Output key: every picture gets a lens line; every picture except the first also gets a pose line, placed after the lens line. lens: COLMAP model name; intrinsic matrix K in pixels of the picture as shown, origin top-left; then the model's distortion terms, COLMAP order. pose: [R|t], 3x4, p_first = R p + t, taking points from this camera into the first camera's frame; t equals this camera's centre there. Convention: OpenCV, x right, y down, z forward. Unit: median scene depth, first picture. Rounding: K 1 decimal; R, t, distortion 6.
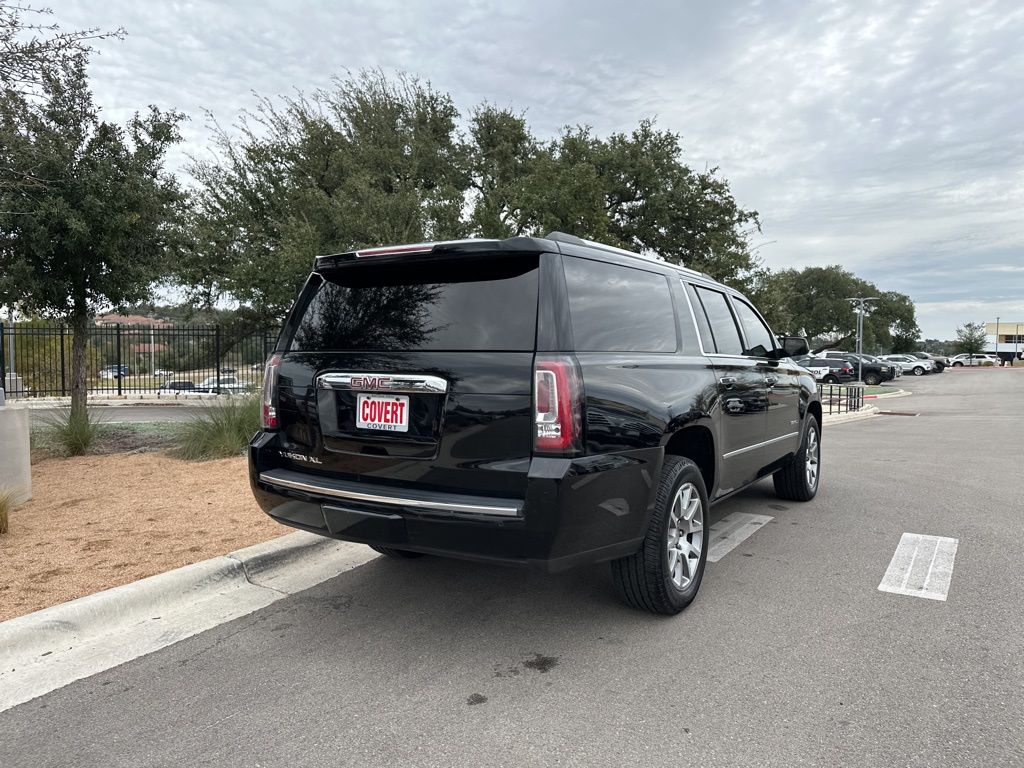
lens RADIAL K [[720.3, 0, 507.2], [0, 720.3, 385.2], [0, 0, 1]] dist [0.025192, -0.035909]
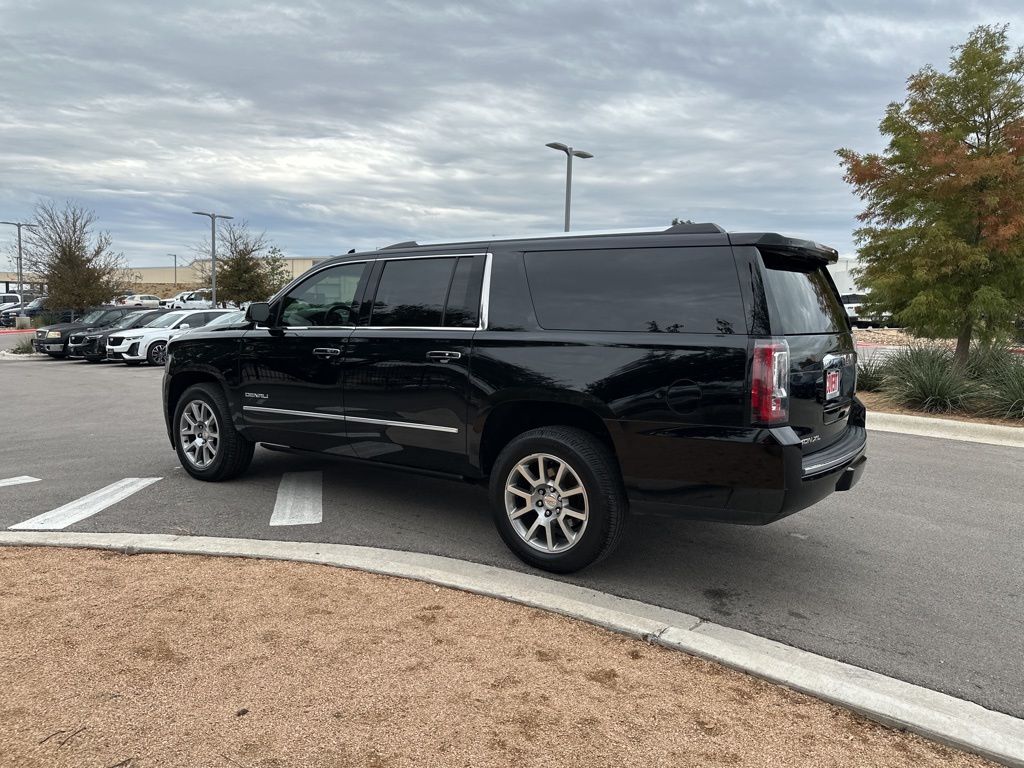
lens RADIAL K [[720.3, 0, 515.8], [0, 720.3, 415.0], [0, 0, 1]] dist [0.025192, -0.035909]
pose [[0.038139, -0.143029, 0.988983, -0.210116], [0.026145, 0.989507, 0.142097, -0.014322], [-0.998930, 0.020437, 0.041479, 0.222438]]
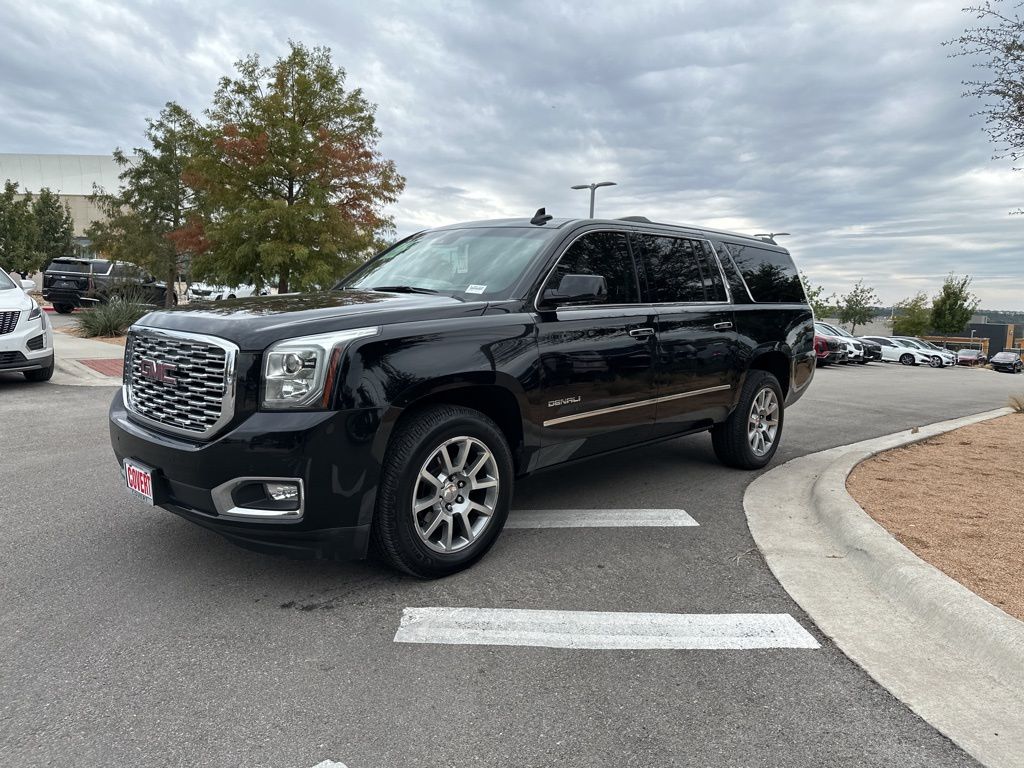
lens RADIAL K [[720.3, 0, 516.4], [0, 720.3, 382.5], [0, 0, 1]] dist [0.025192, -0.035909]
pose [[-0.986016, -0.053124, 0.157959, 0.013464], [-0.027715, 0.986904, 0.158911, -0.020172], [-0.164332, 0.152311, -0.974575, 0.492558]]
